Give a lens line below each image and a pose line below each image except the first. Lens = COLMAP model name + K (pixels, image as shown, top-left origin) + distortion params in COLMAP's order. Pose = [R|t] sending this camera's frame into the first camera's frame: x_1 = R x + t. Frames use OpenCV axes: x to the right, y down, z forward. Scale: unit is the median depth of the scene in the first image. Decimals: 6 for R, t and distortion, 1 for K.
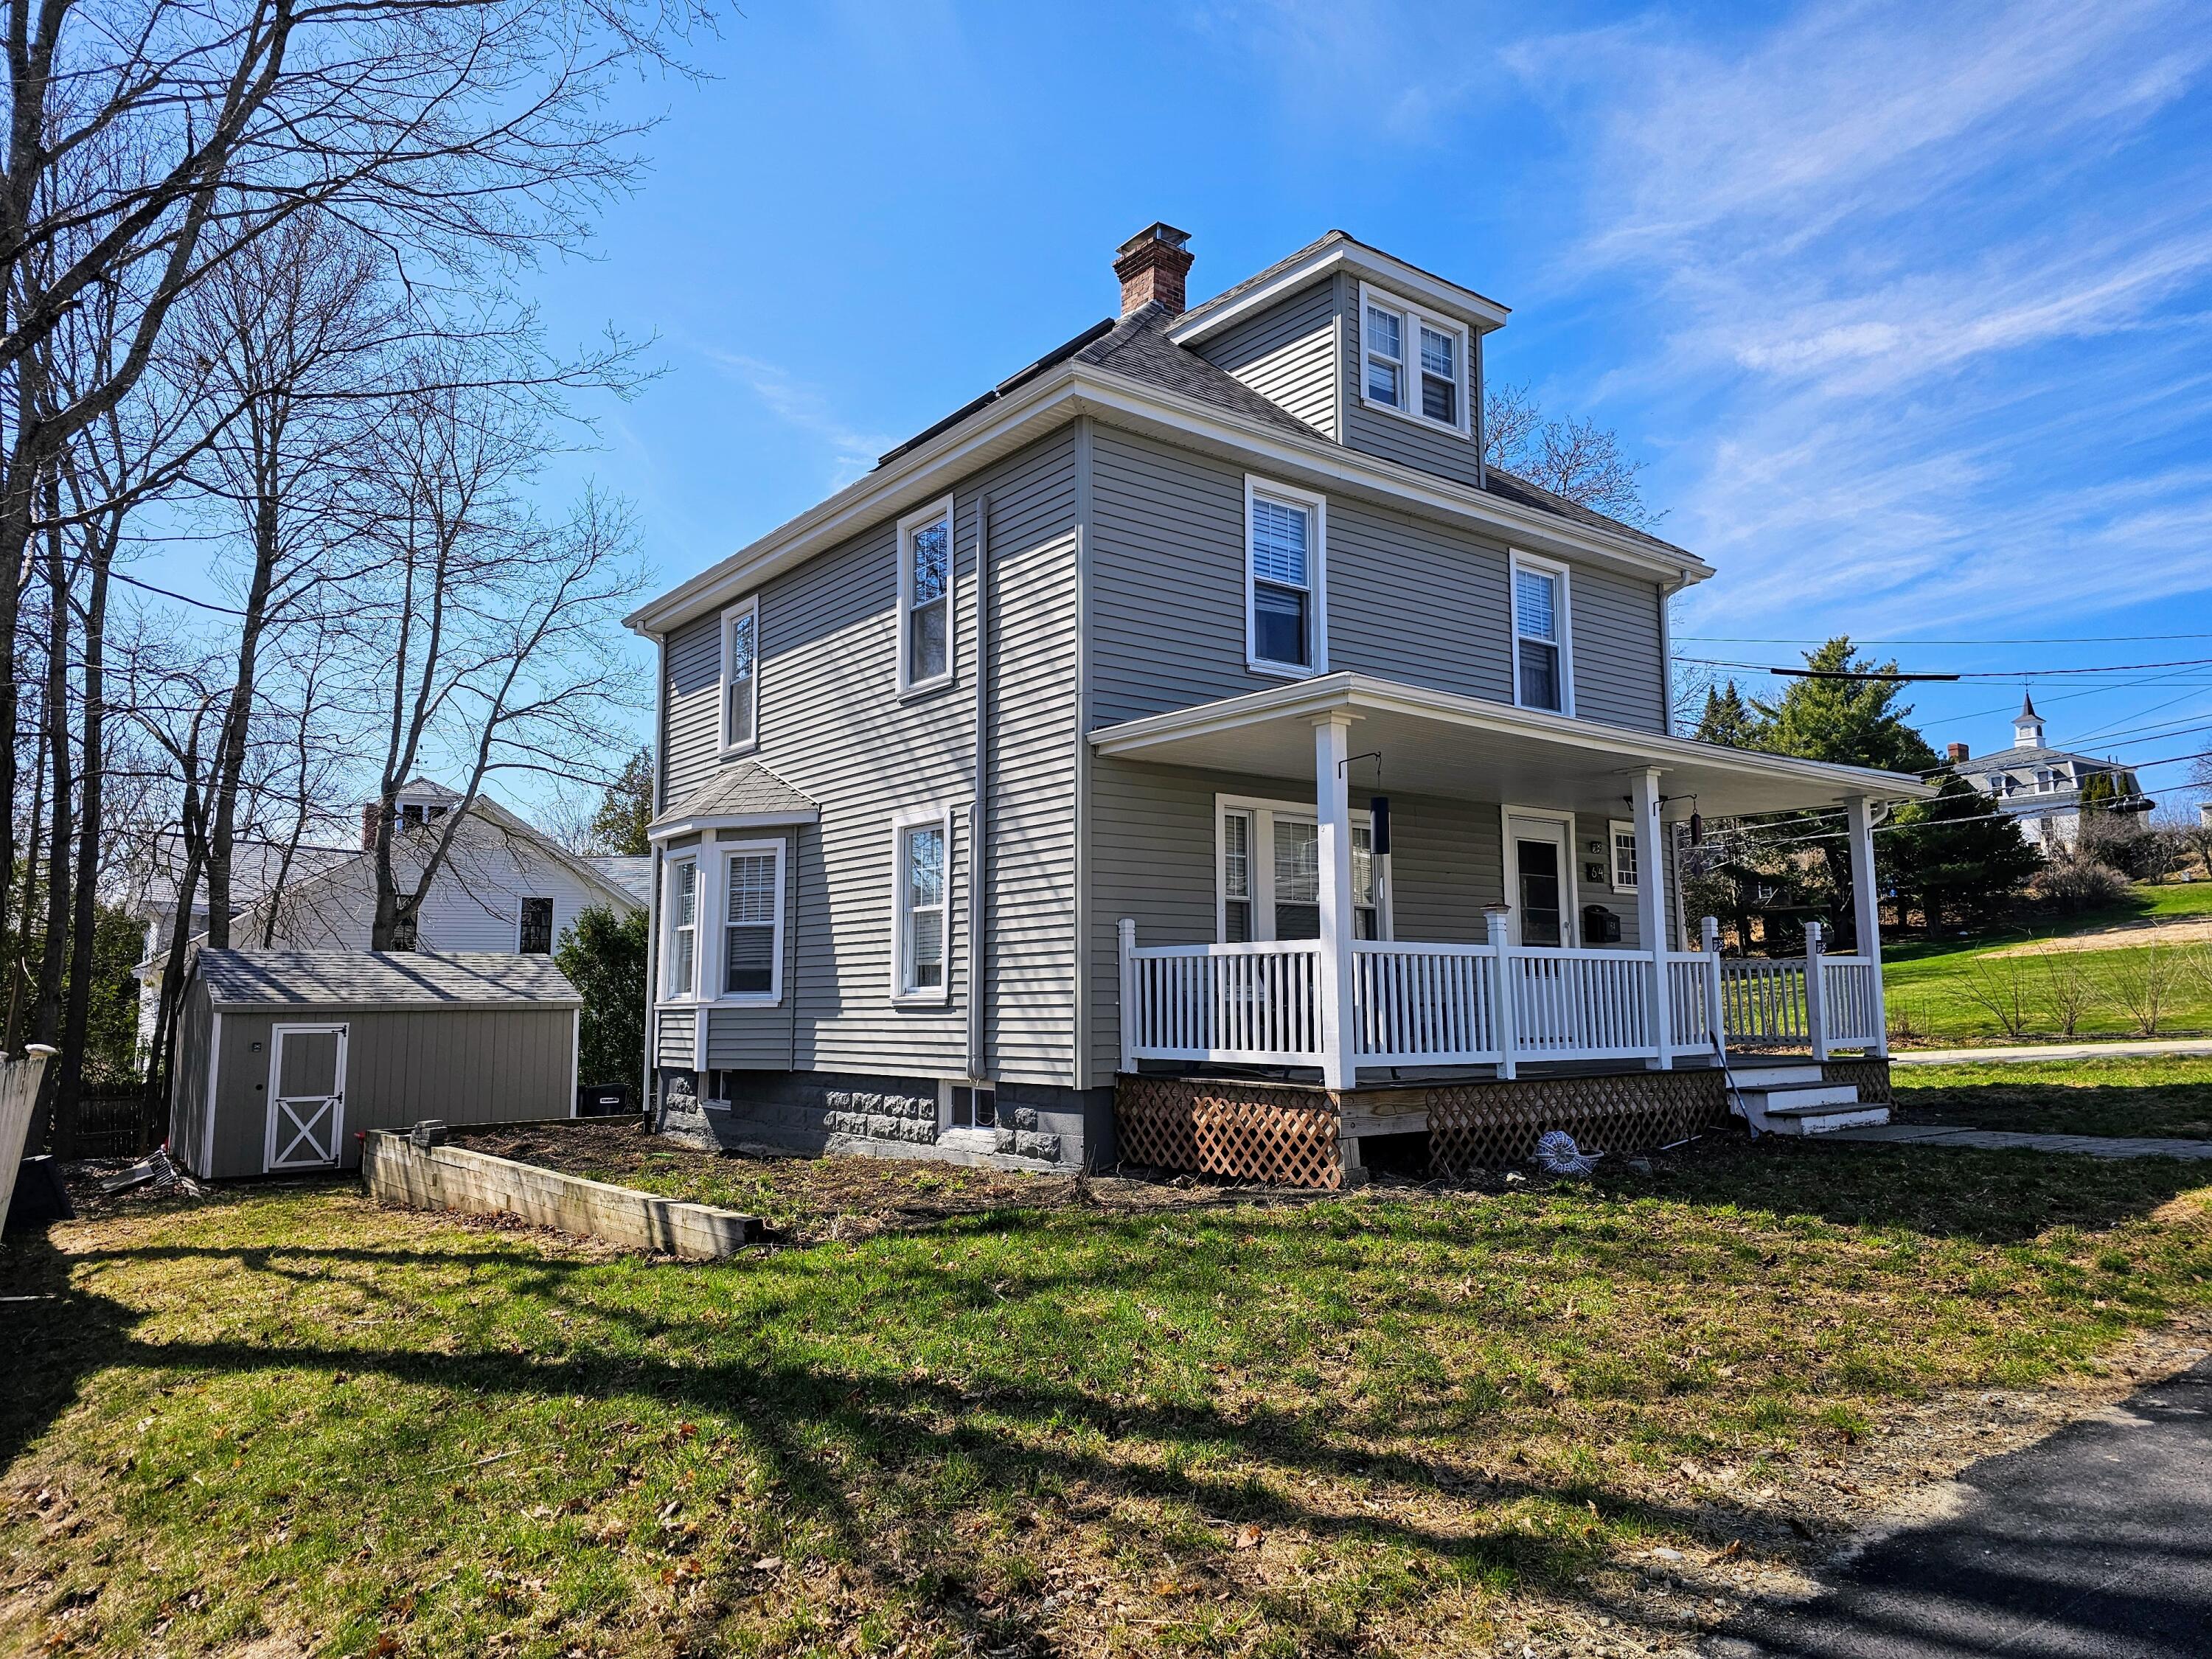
lens RADIAL K [[1496.5, 0, 1107.1], [0, 1496.5, 839.6], [0, 0, 1]] dist [0.019573, -0.027333]
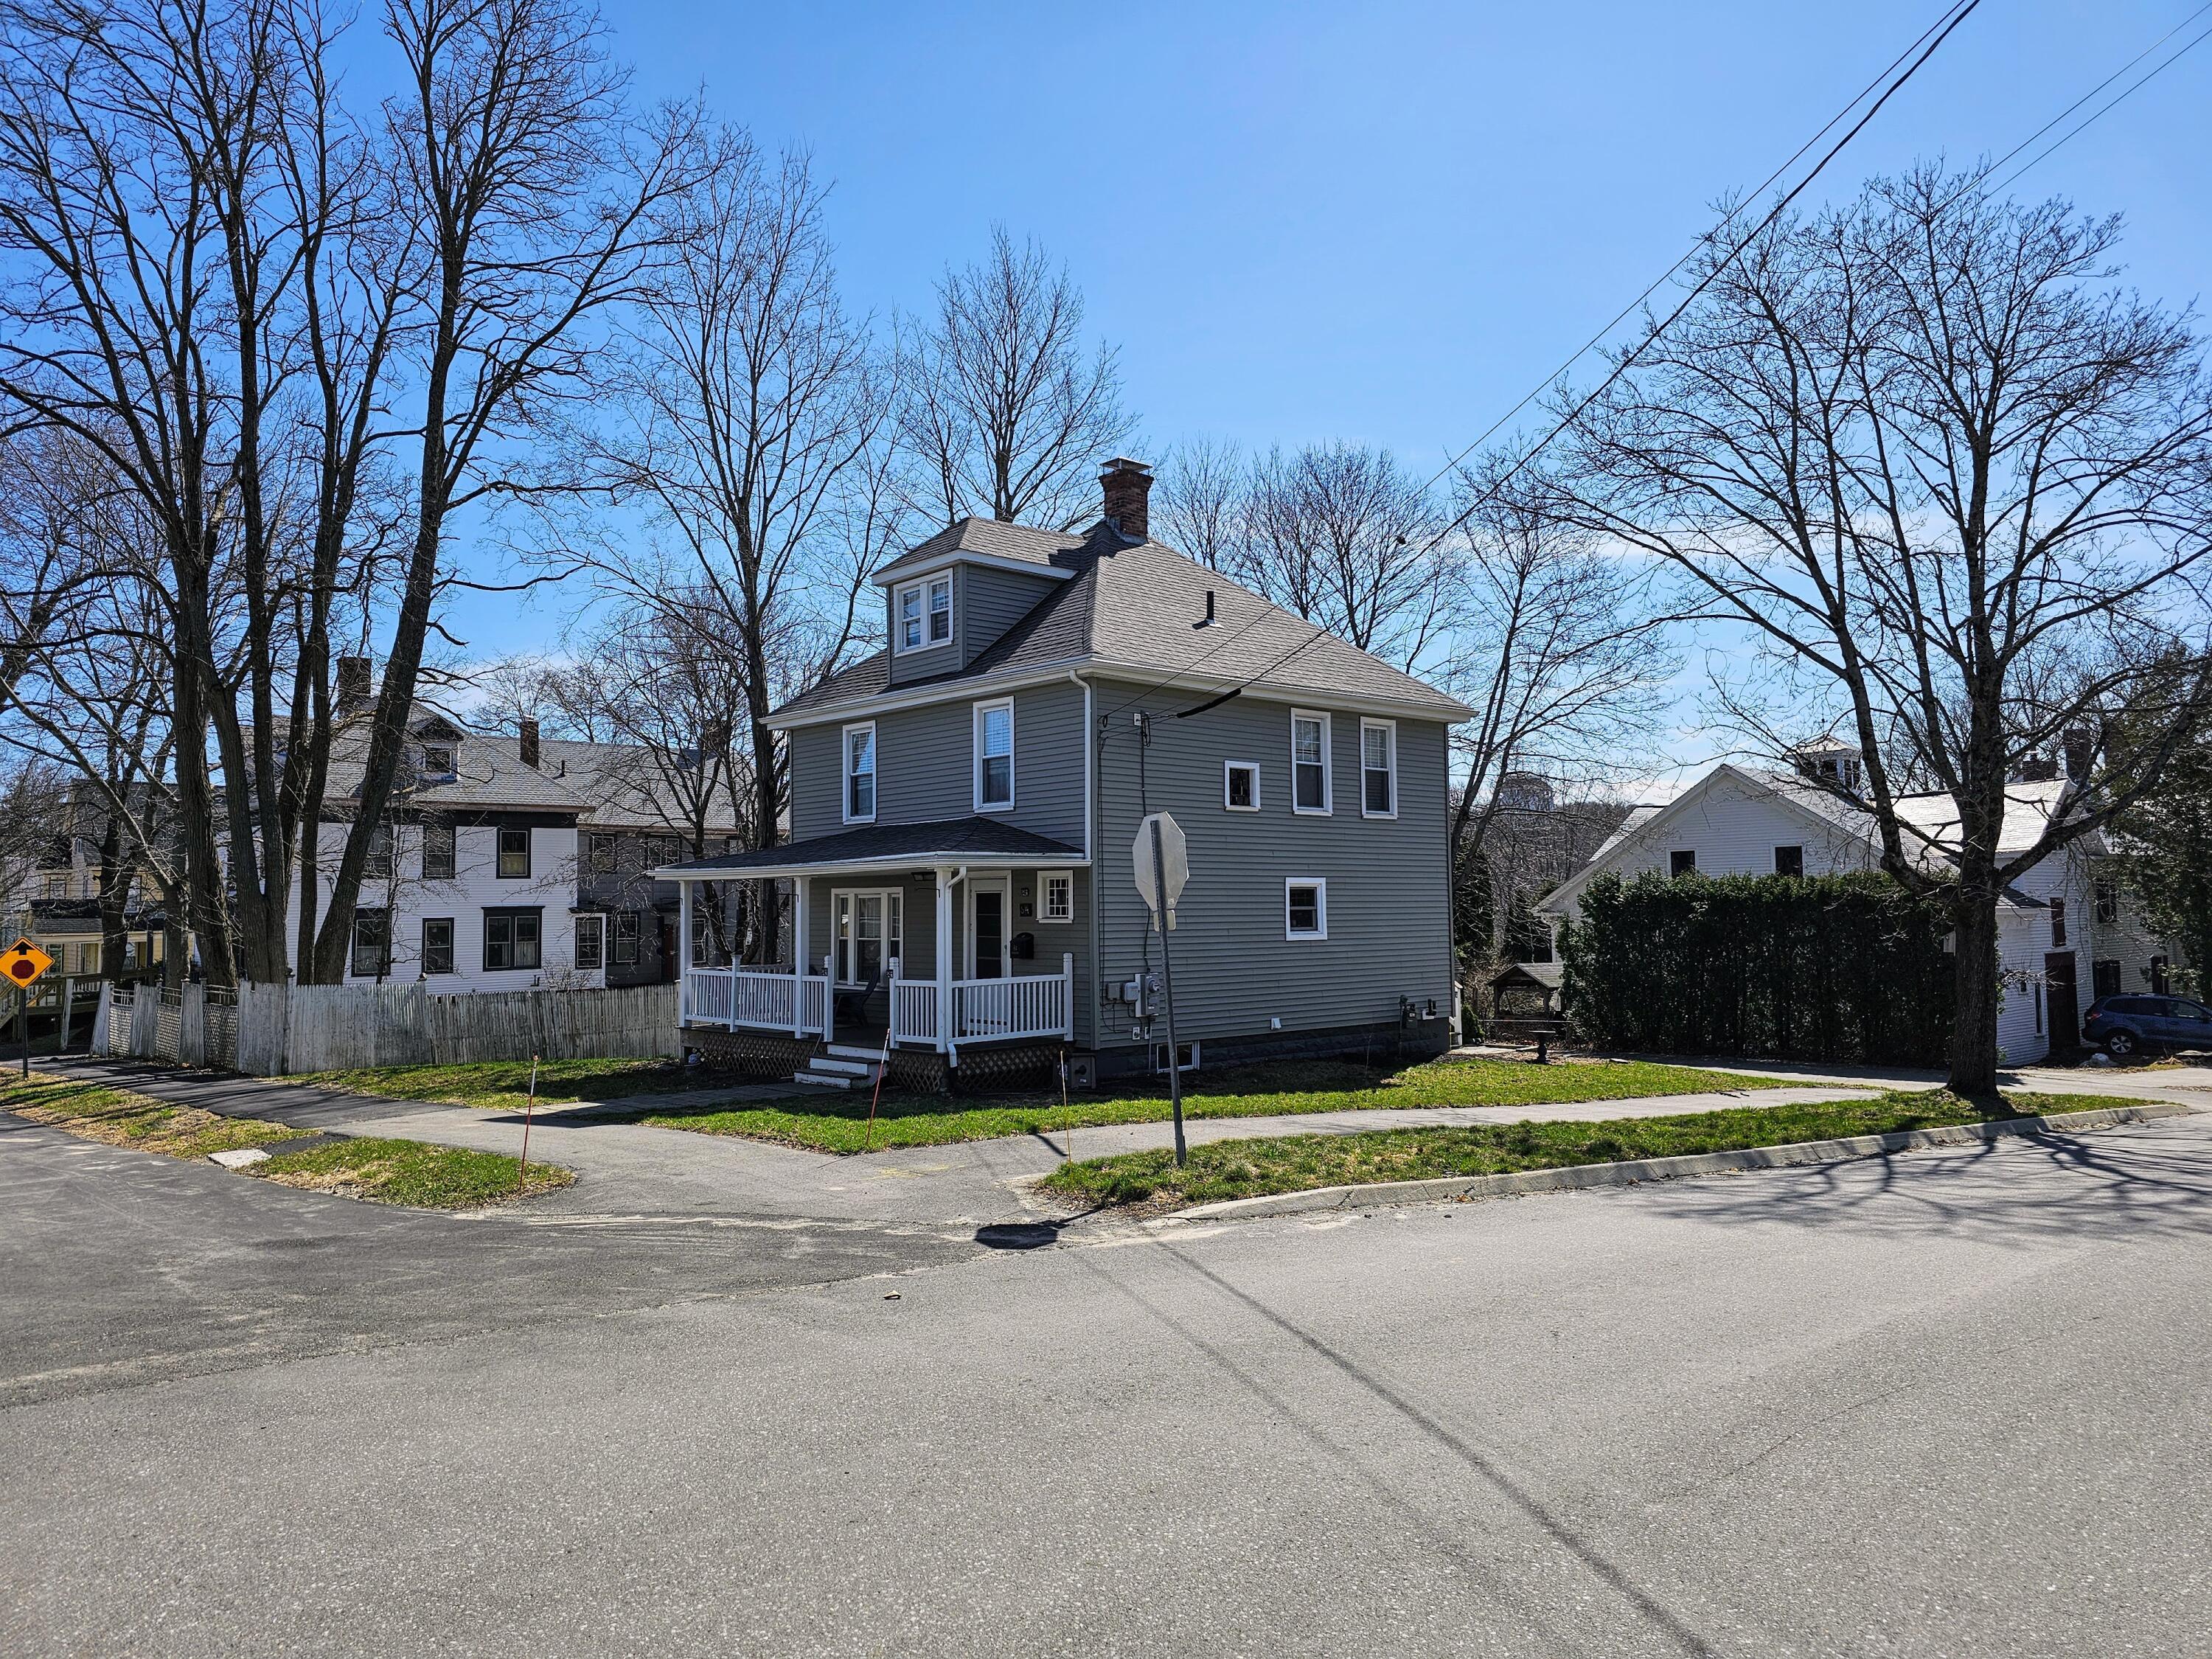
lens RADIAL K [[1496.5, 0, 1105.4], [0, 1496.5, 826.0], [0, 0, 1]] dist [0.019573, -0.027333]
pose [[0.103428, -0.053659, -0.993188, 2.052761], [0.120328, 0.991885, -0.041058, 0.012359], [0.987332, -0.115262, 0.109046, 1.087000]]
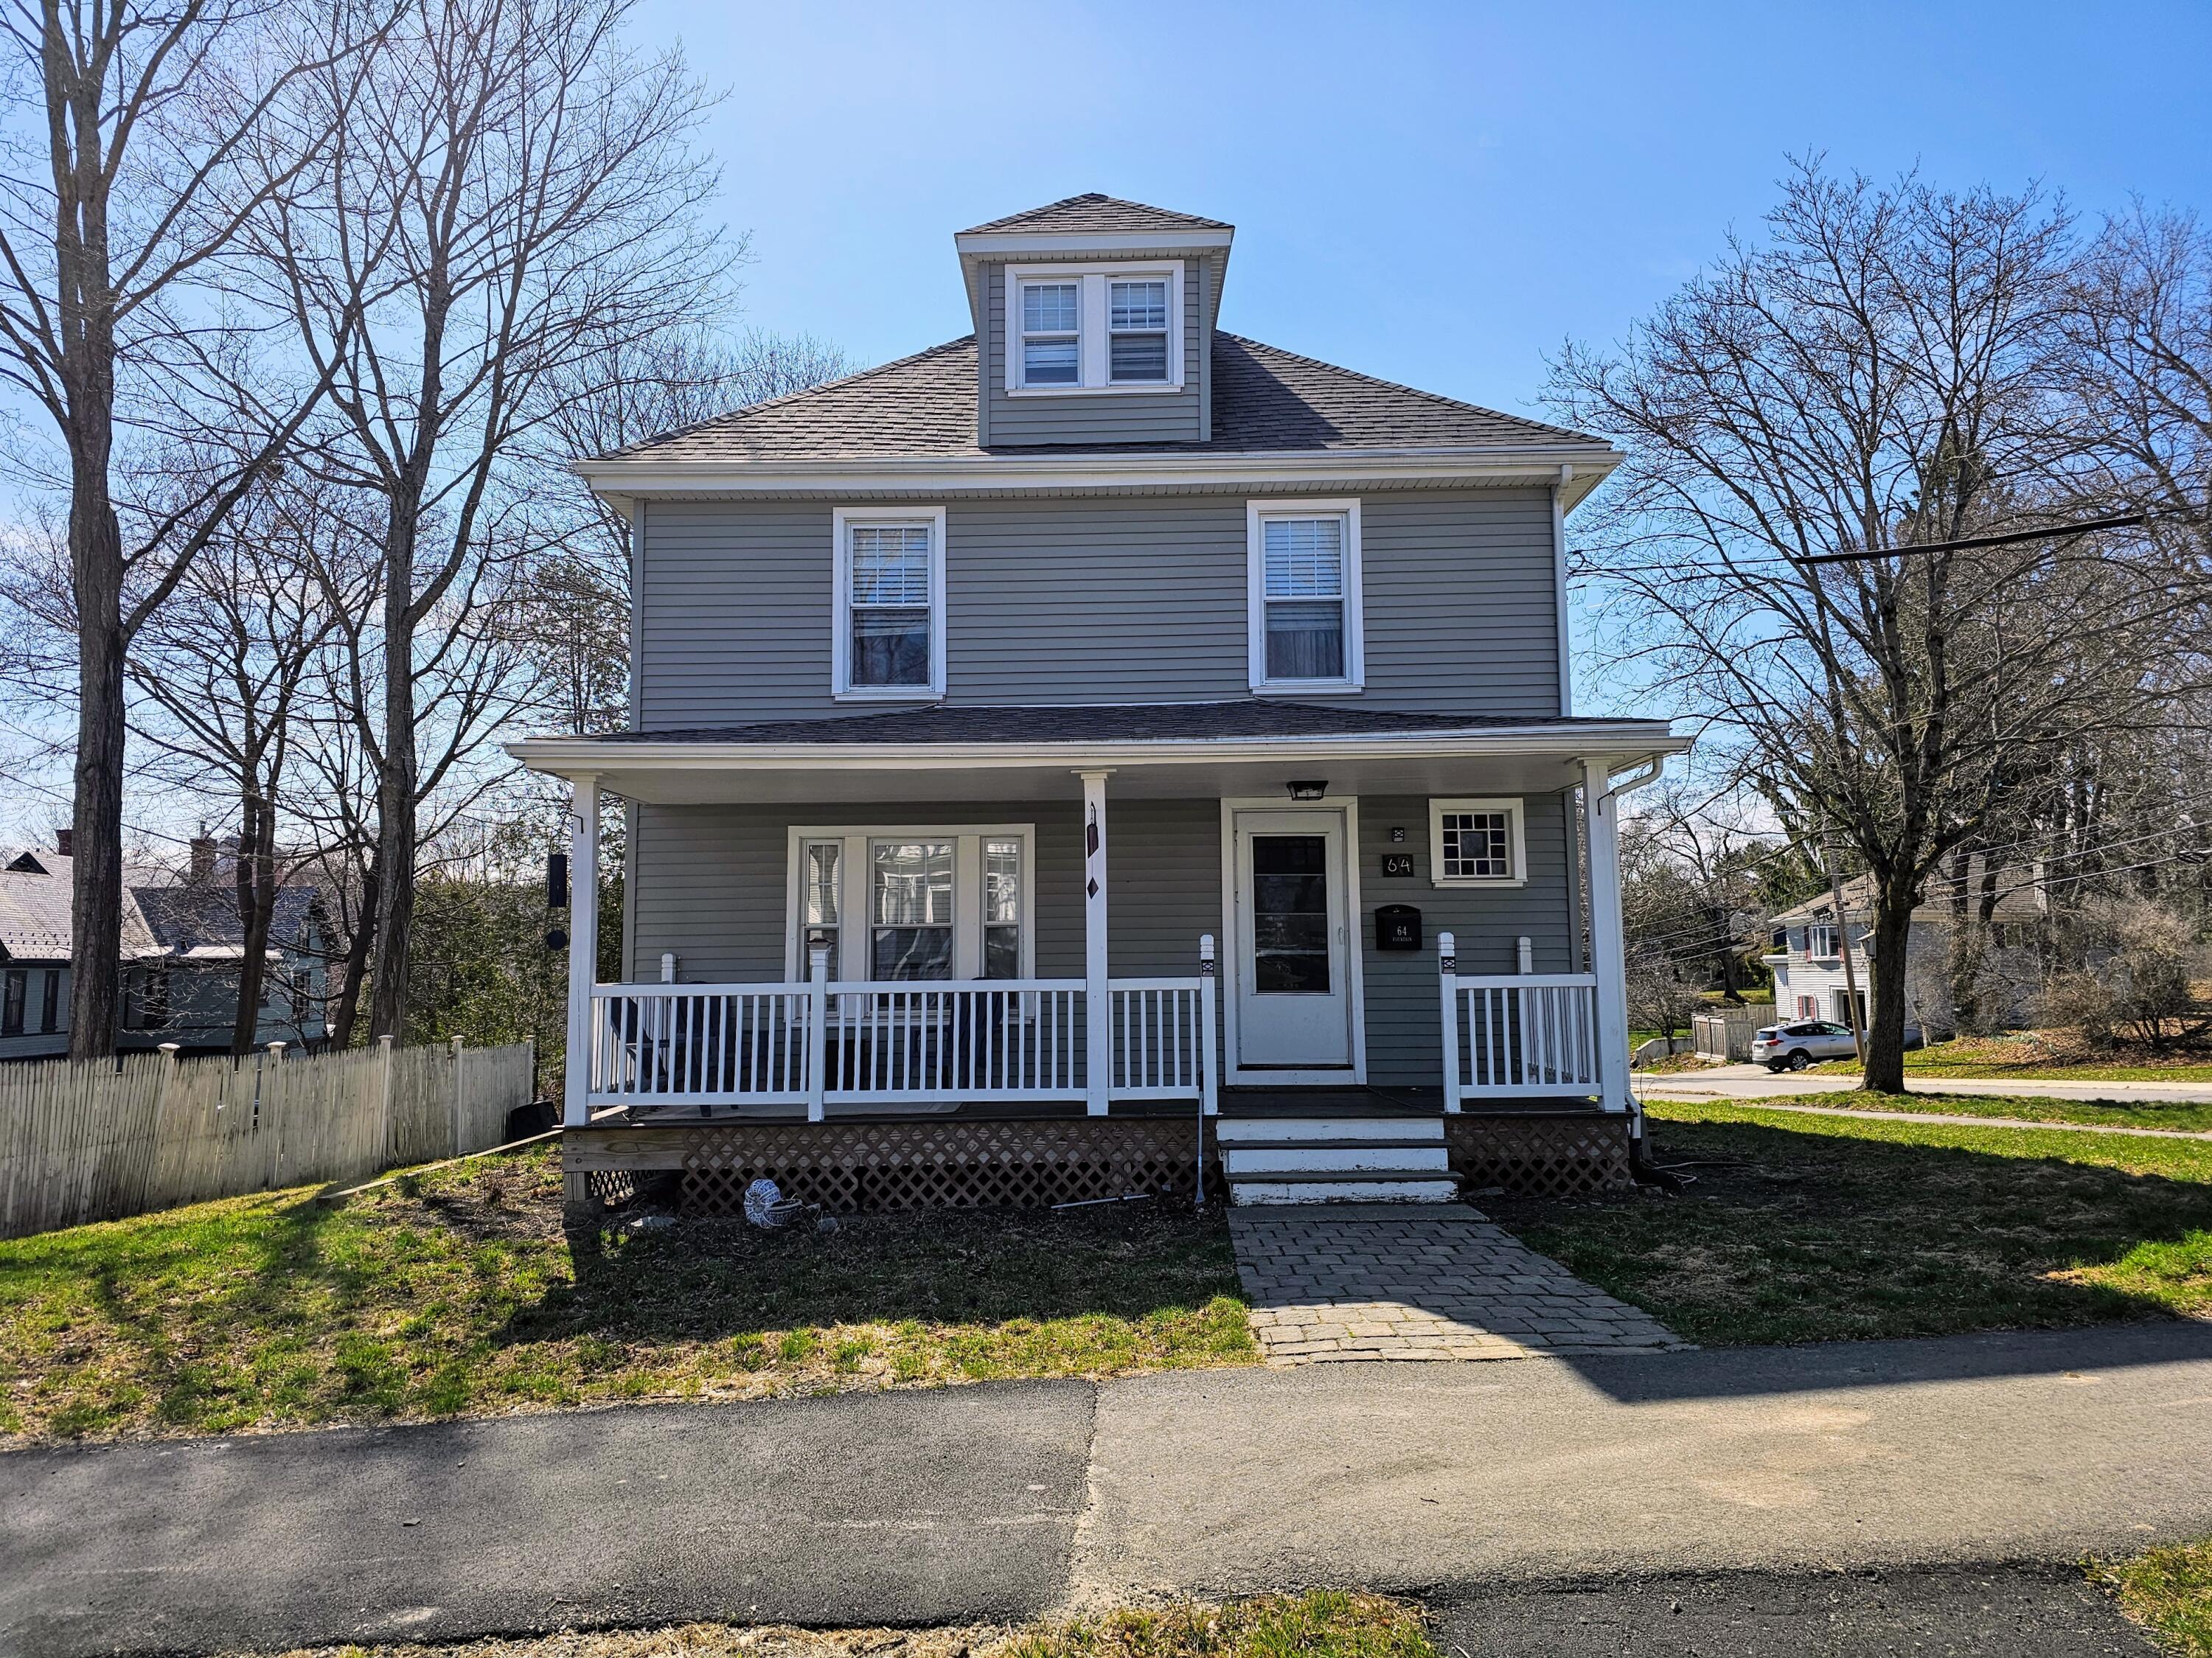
lens RADIAL K [[1496.3, 0, 1093.8], [0, 1496.3, 818.7], [0, 0, 1]] dist [0.019573, -0.027333]
pose [[0.780280, -0.073880, -0.621051, 0.825547], [0.076067, 0.996837, -0.023014, 0.002743], [0.620787, -0.029285, 0.783432, 0.299799]]
